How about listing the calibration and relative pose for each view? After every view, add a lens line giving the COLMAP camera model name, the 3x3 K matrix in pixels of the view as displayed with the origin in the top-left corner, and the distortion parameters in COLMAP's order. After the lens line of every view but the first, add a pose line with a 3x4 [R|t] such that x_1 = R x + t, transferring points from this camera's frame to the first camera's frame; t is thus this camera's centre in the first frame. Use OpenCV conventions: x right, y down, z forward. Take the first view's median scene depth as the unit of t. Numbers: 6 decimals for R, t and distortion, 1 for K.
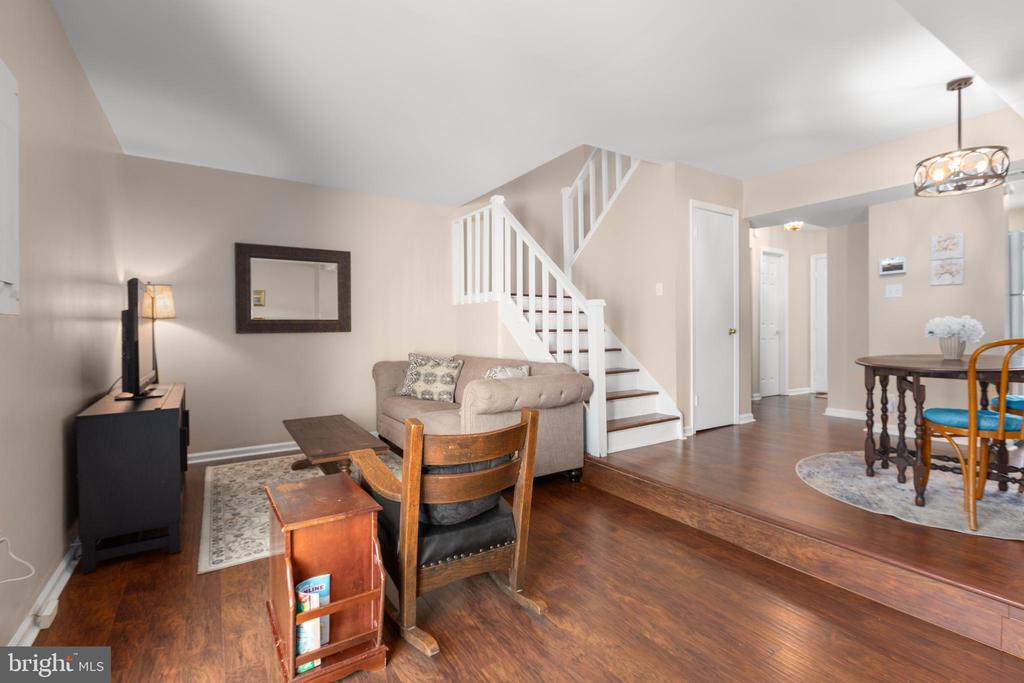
lens RADIAL K [[463.0, 0, 528.2], [0, 463.0, 339.0], [0, 0, 1]] dist [0.000710, -0.001568]
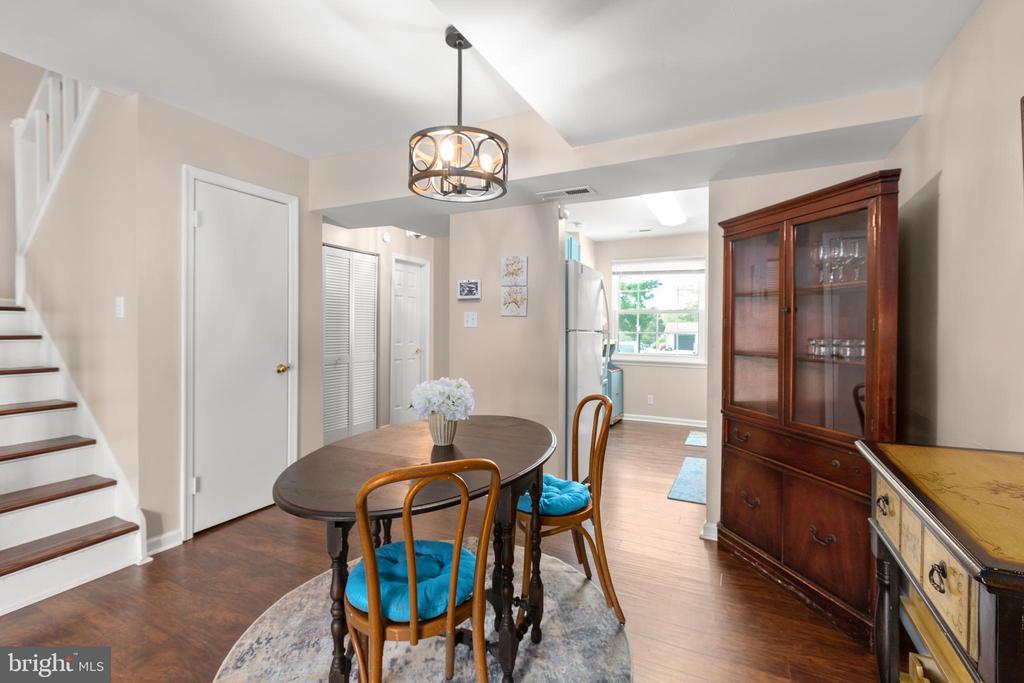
lens RADIAL K [[463.0, 0, 515.3], [0, 463.0, 330.5], [0, 0, 1]] dist [0.000710, -0.001568]
pose [[0.856134, 0.009049, 0.516675, 0.408862], [-0.000233, 0.999853, -0.017125, -0.066352], [-0.516755, 0.014541, 0.856010, 0.233525]]
